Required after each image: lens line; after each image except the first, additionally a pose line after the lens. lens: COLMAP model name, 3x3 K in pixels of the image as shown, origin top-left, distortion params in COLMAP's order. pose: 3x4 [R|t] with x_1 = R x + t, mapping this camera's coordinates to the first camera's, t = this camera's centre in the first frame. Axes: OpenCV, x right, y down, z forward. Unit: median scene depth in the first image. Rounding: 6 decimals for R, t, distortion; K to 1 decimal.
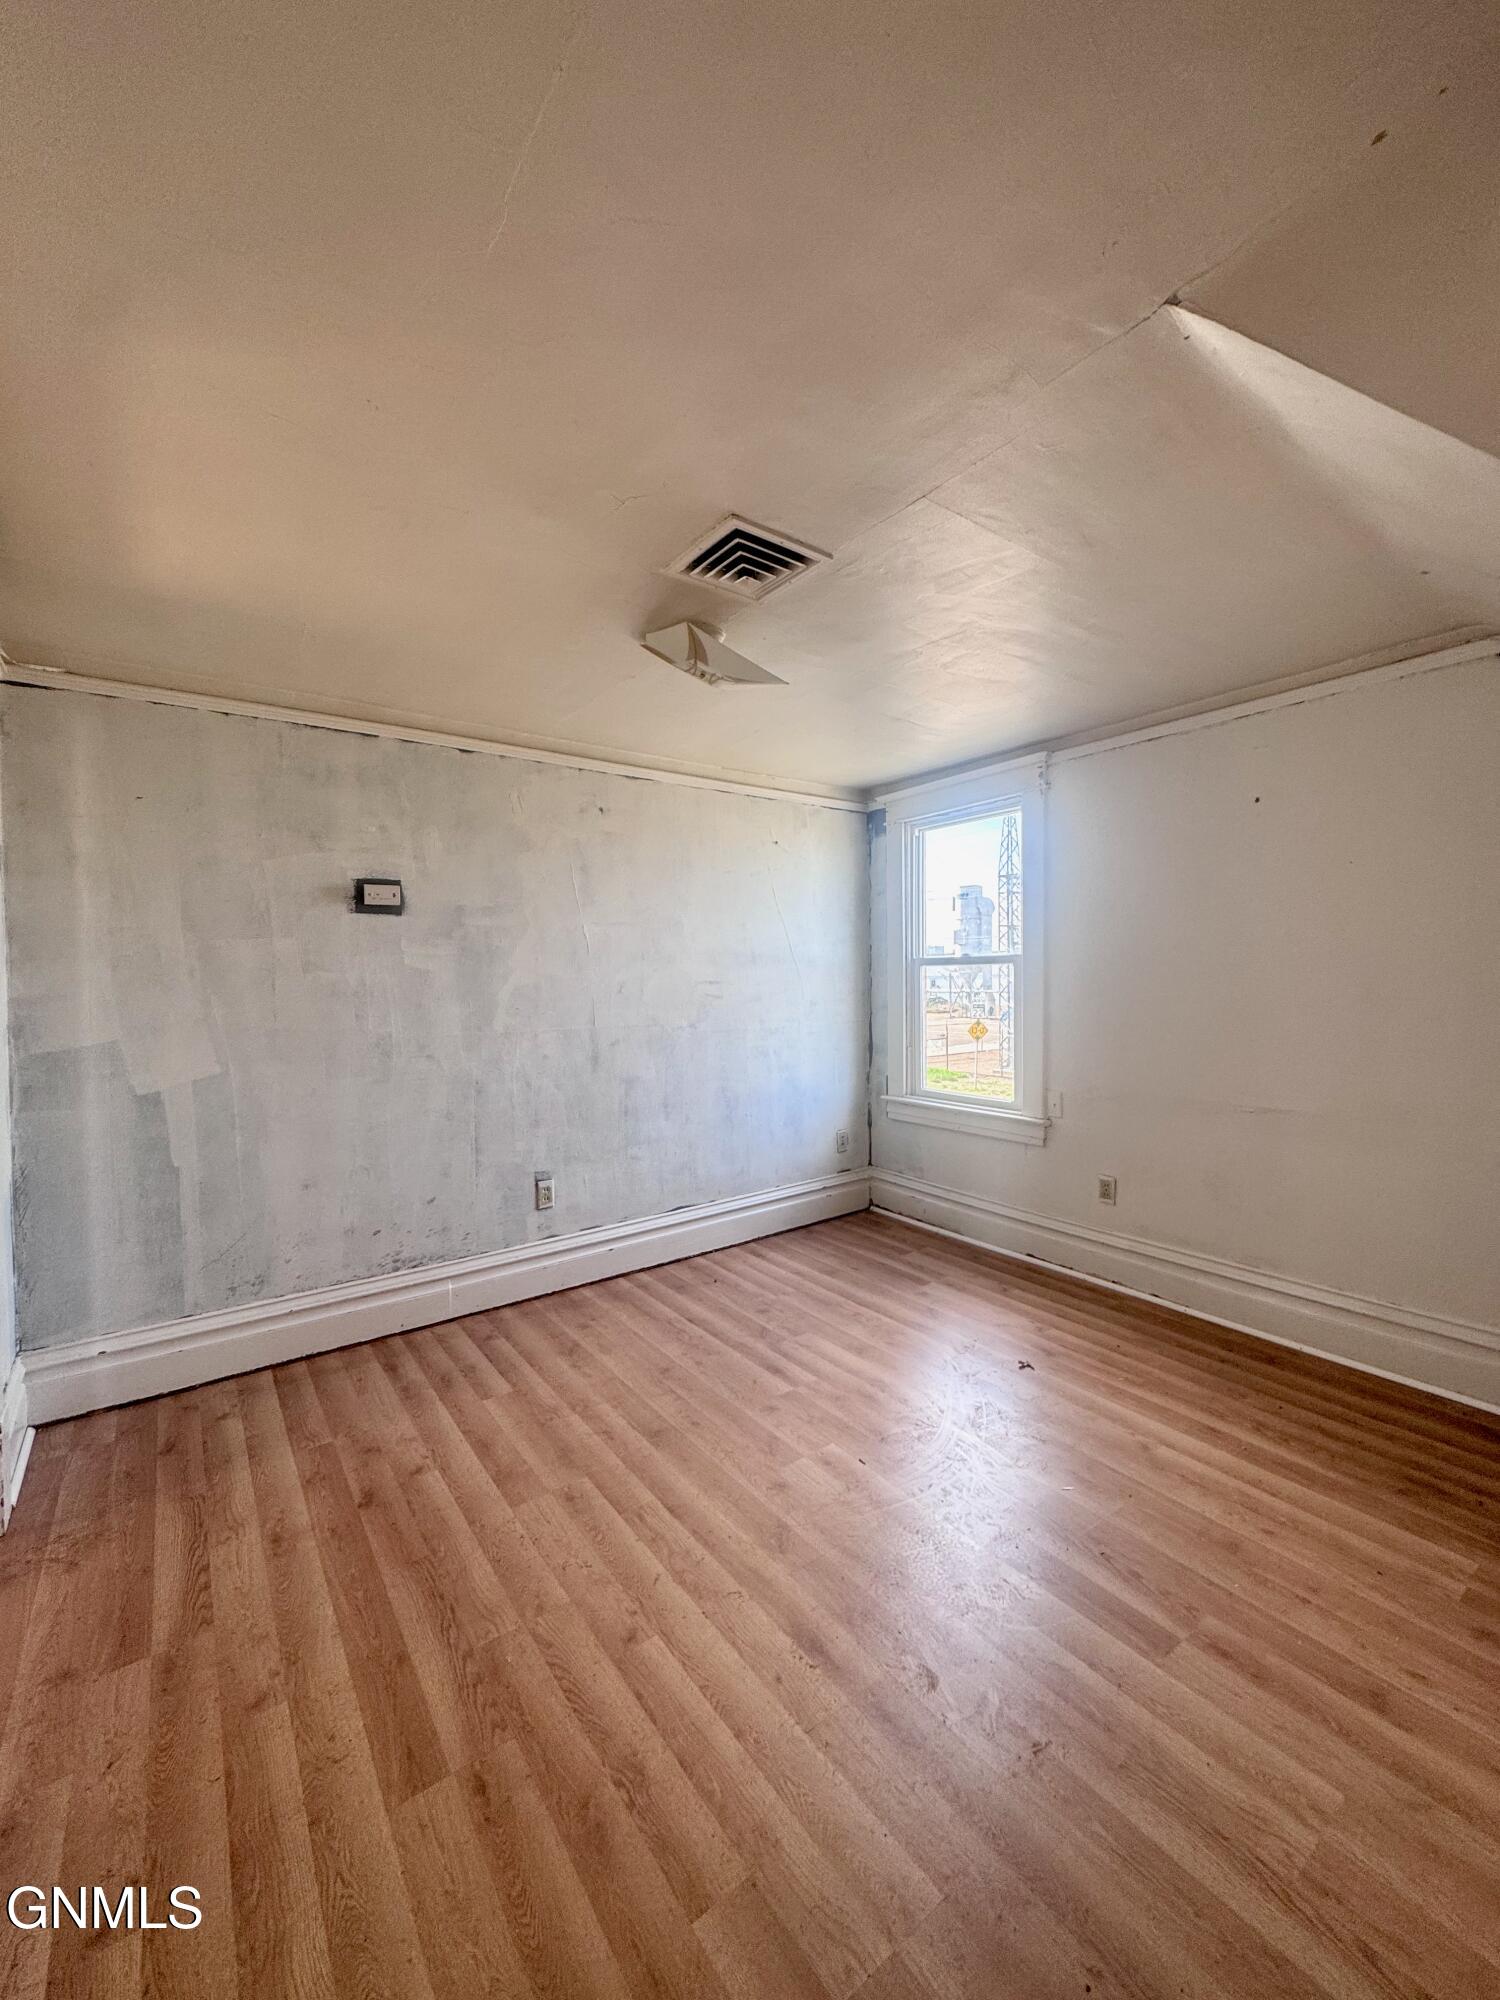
lens RADIAL K [[788.5, 0, 758.6], [0, 788.5, 995.9], [0, 0, 1]] dist [0.000662, 0.000020]
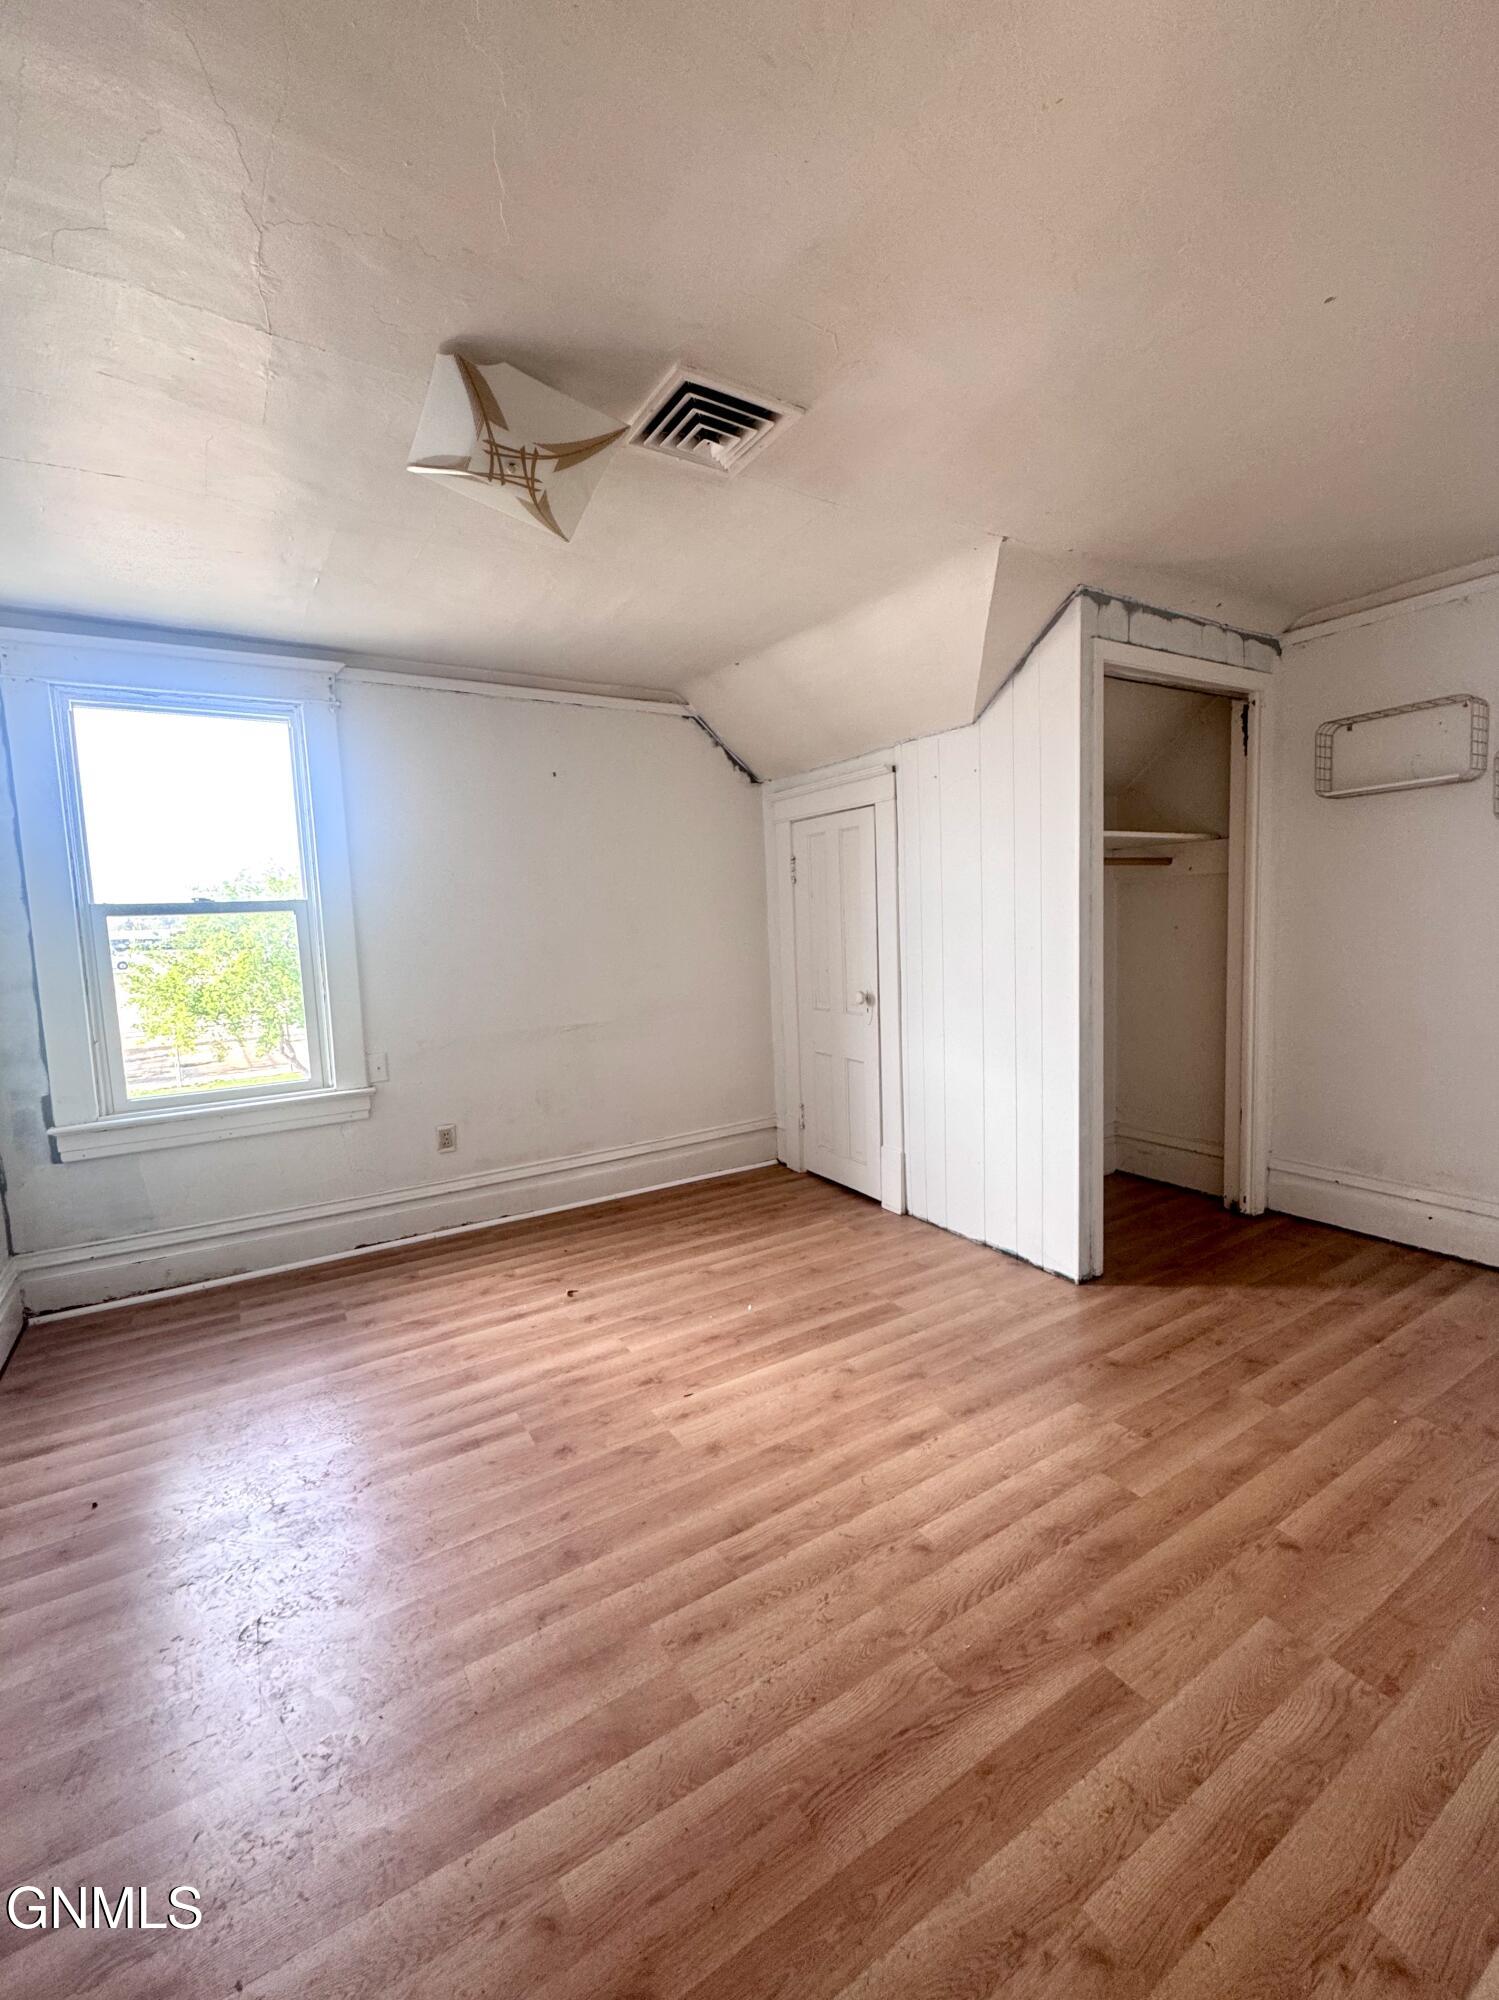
lens RADIAL K [[823.1, 0, 764.6], [0, 823.1, 1001.2], [0, 0, 1]] dist [-0.000529, -0.000129]
pose [[0.088098, -0.092325, 0.991824, -0.853023], [0.058408, 0.994461, 0.087382, 0.008565], [-0.994398, 0.050233, 0.093002, 0.785408]]
